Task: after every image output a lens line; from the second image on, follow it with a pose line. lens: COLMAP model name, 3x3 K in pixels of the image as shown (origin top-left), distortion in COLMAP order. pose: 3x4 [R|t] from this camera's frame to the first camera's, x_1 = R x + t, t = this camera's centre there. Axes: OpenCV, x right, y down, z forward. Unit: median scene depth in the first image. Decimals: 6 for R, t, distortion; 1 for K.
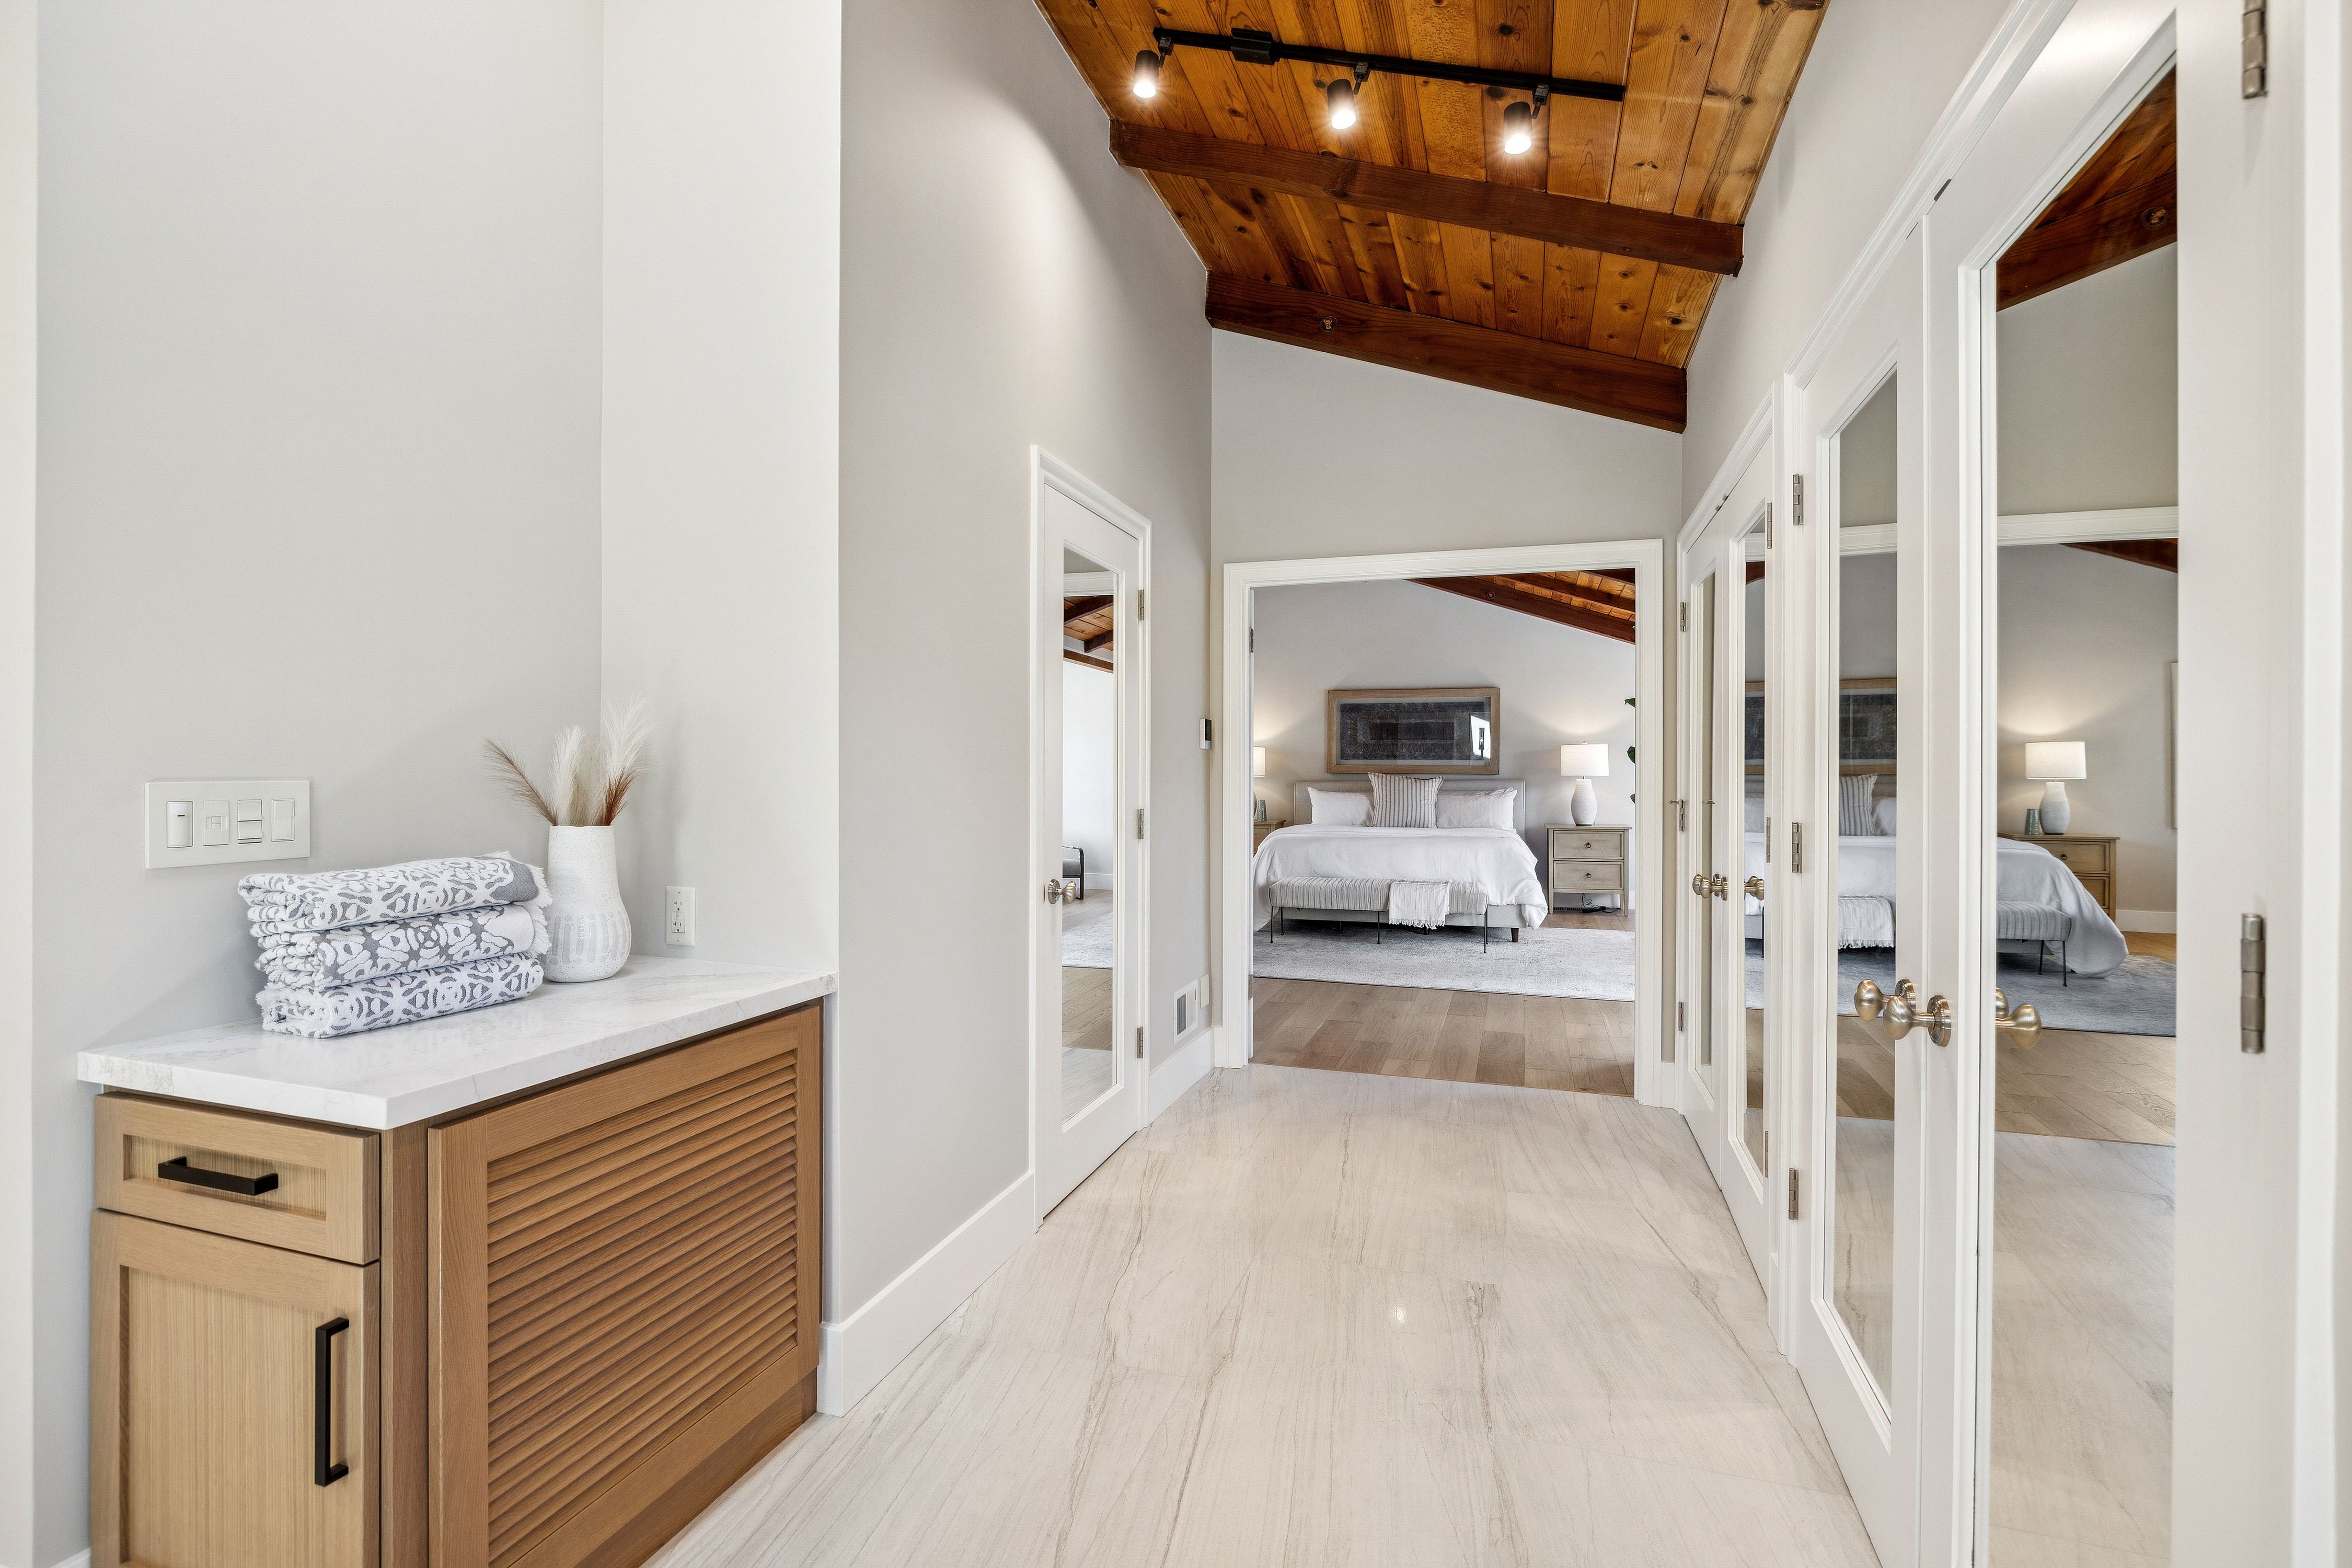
lens RADIAL K [[1132.4, 0, 1134.8], [0, 1132.4, 767.0], [0, 0, 1]] dist [-0.006153, 0.001416]
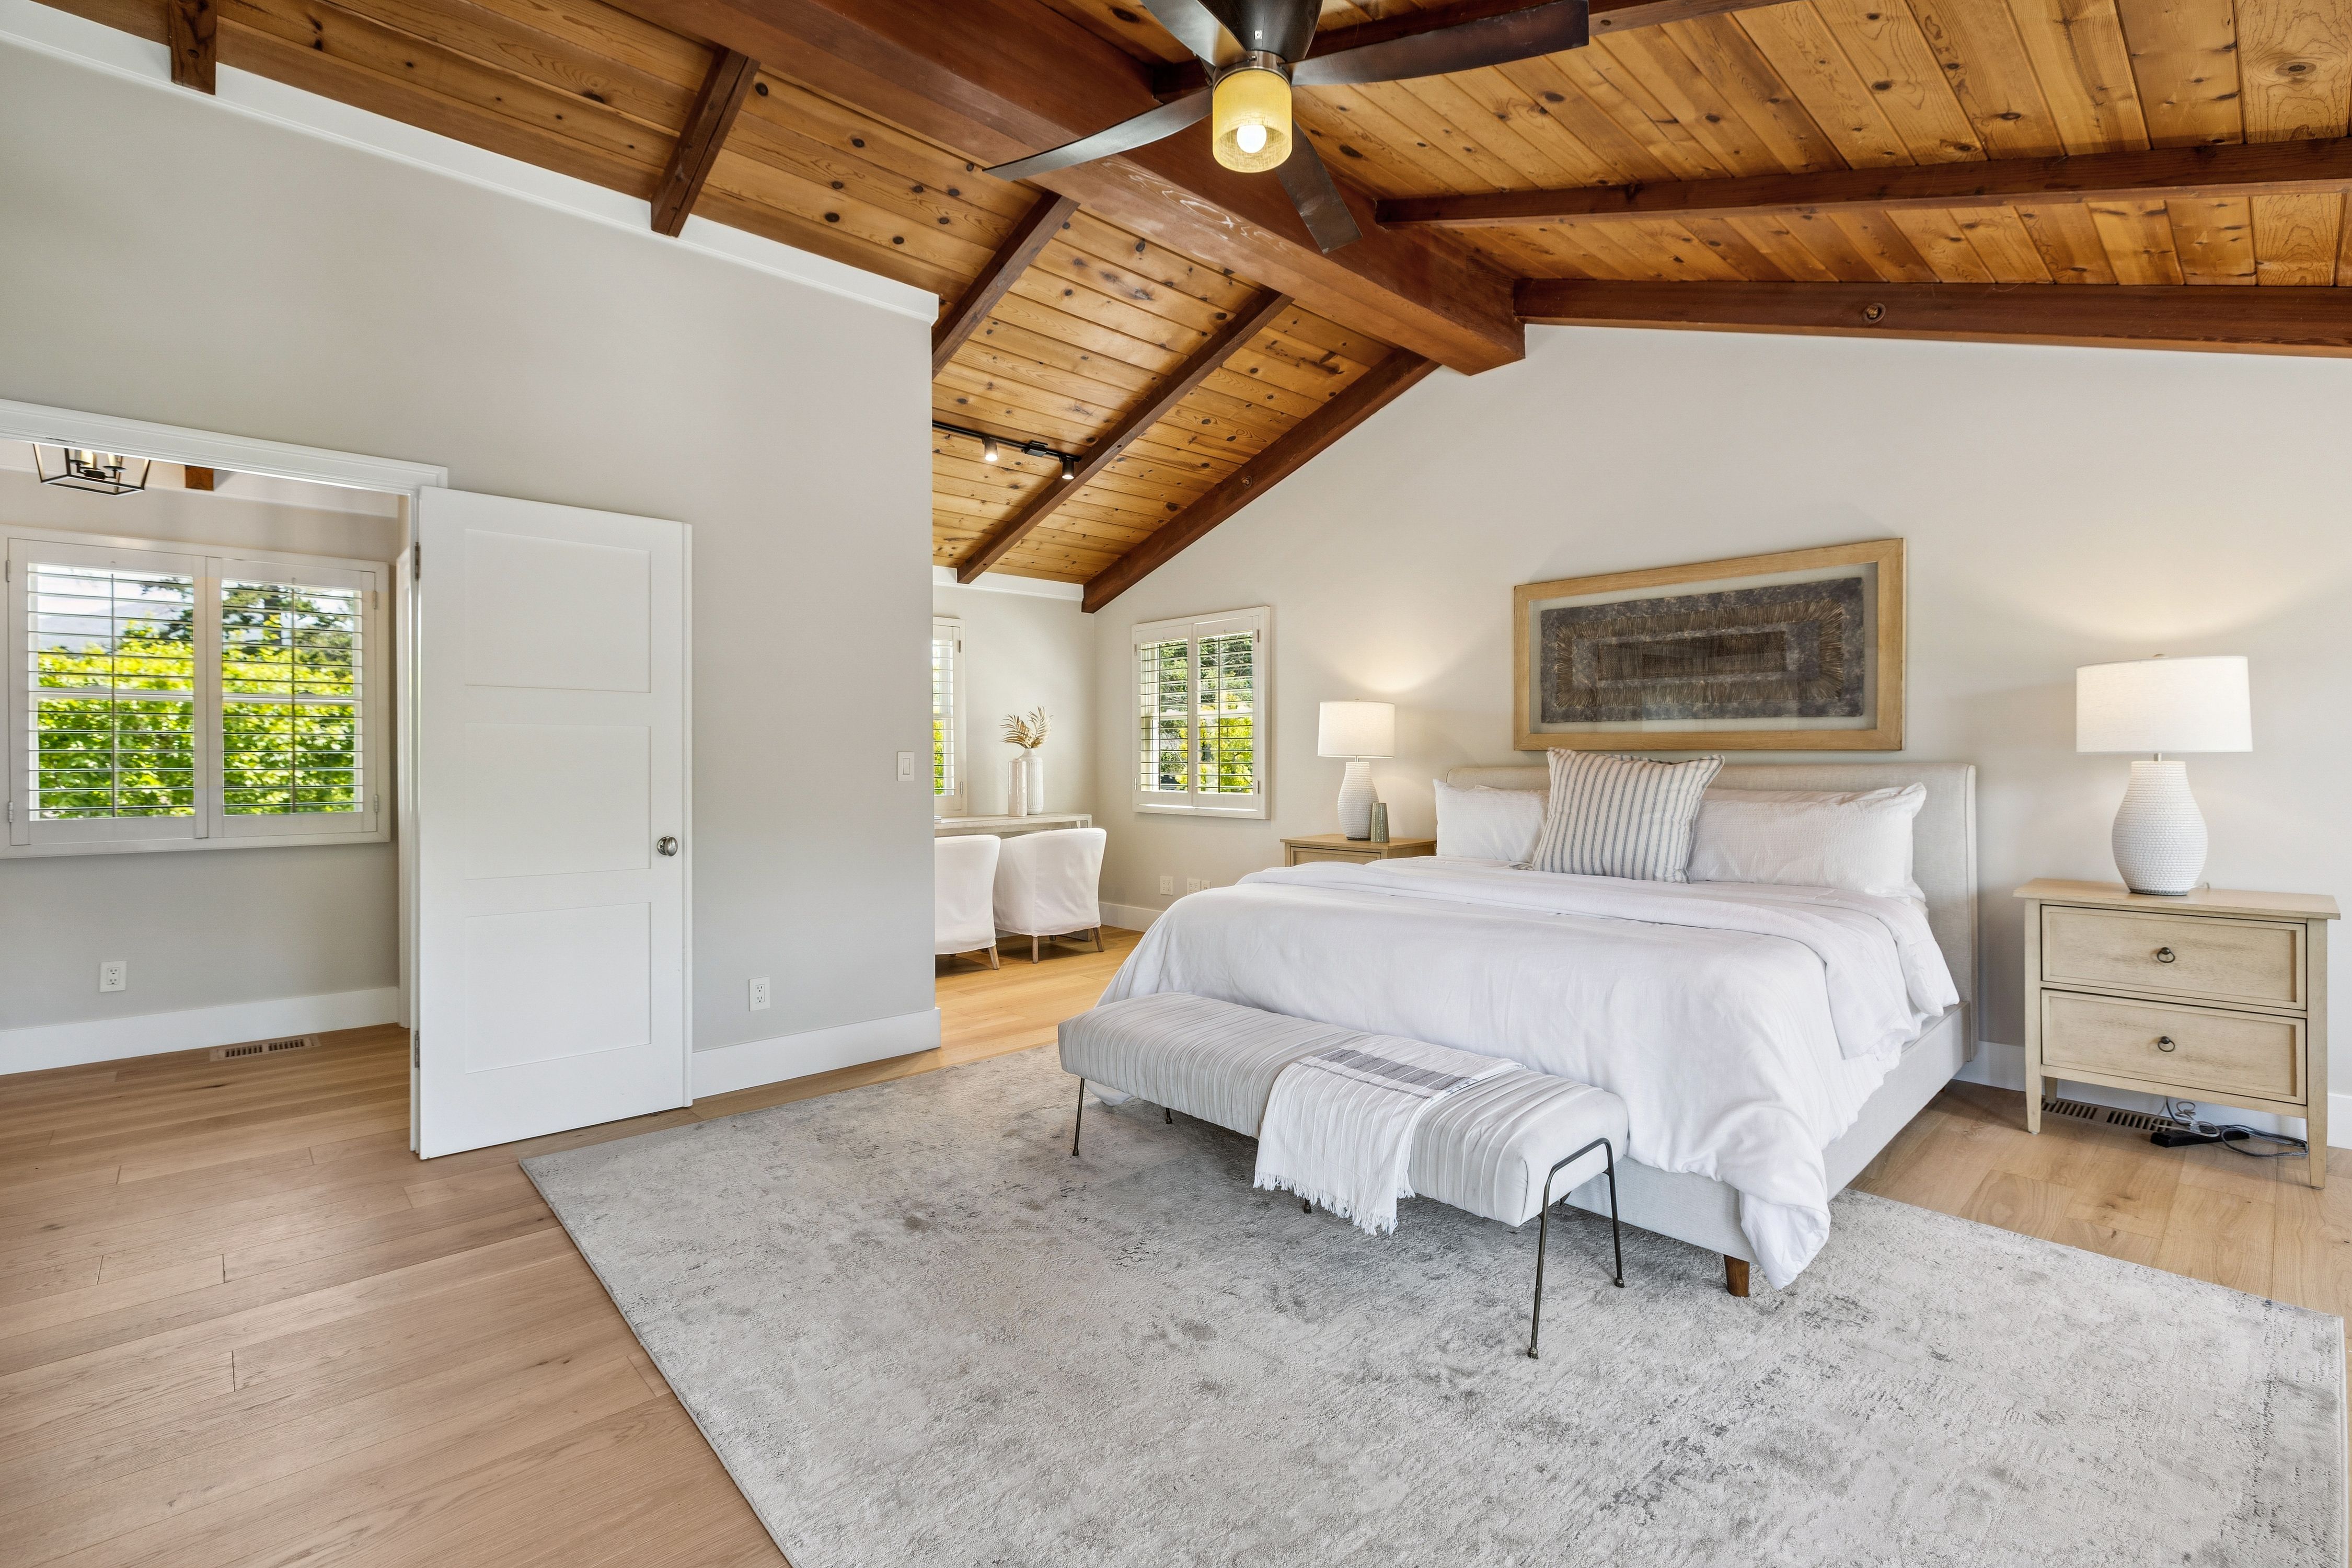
lens RADIAL K [[1033.7, 0, 1187.2], [0, 1033.7, 763.0], [0, 0, 1]] dist [0.001900, 0.000597]
pose [[0.881721, -0.001616, -0.471769, 0.275453], [0.007753, 0.999909, 0.011064, 0.004964], [0.471708, -0.013413, 0.881653, 0.558910]]
